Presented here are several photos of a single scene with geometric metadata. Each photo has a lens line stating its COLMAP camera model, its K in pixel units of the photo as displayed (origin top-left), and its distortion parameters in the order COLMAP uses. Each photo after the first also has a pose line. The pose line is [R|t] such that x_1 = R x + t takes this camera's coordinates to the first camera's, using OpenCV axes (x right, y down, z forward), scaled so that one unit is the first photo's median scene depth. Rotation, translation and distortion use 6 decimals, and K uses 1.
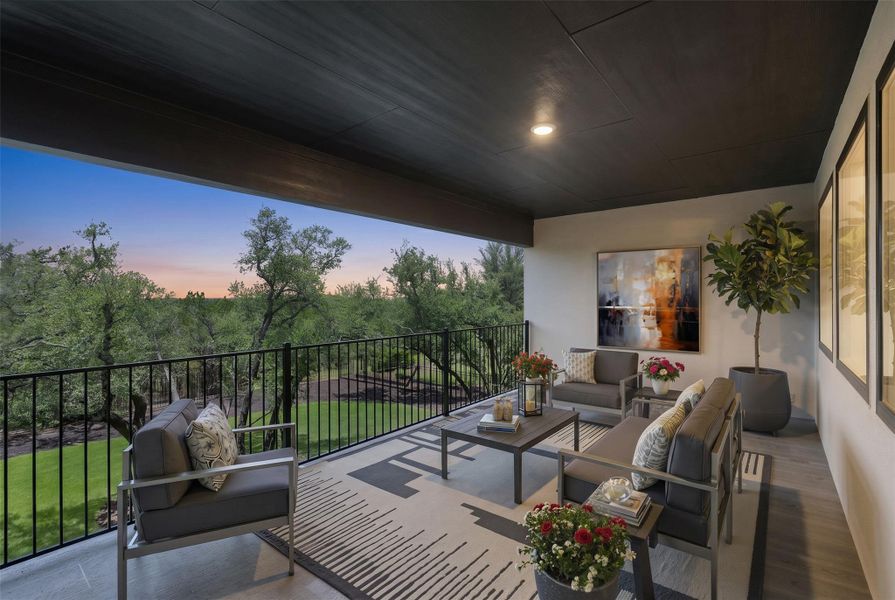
lens RADIAL K [[399.5, 0, 447.5], [0, 399.5, 300.0], [0, 0, 1]] dist [-0.000116, 0.000258]
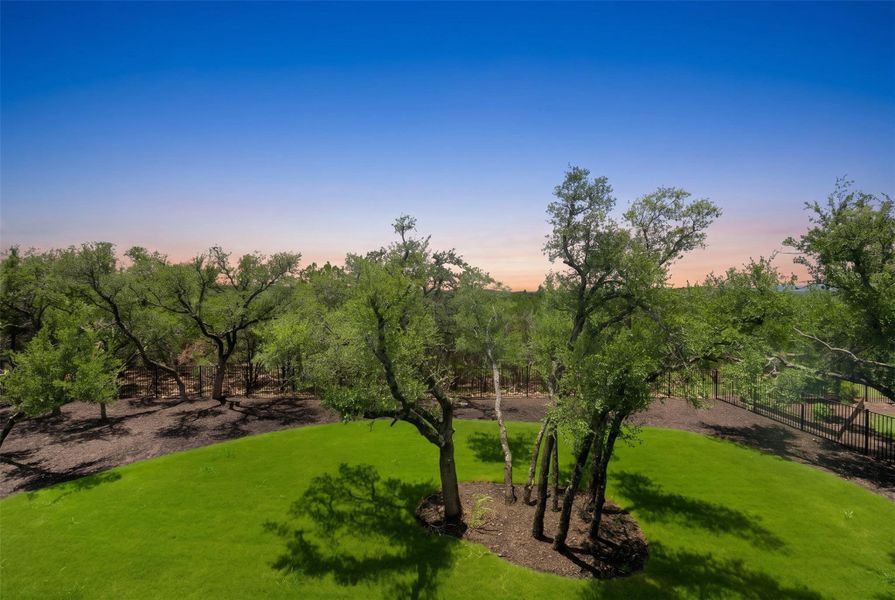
lens RADIAL K [[399.5, 0, 447.5], [0, 399.5, 300.0], [0, 0, 1]] dist [-0.000116, 0.000258]
pose [[0.638965, 0.018057, -0.769023, -0.031757], [-0.003917, 0.999788, 0.020220, -0.005259], [0.769225, -0.009907, 0.638901, 0.281604]]
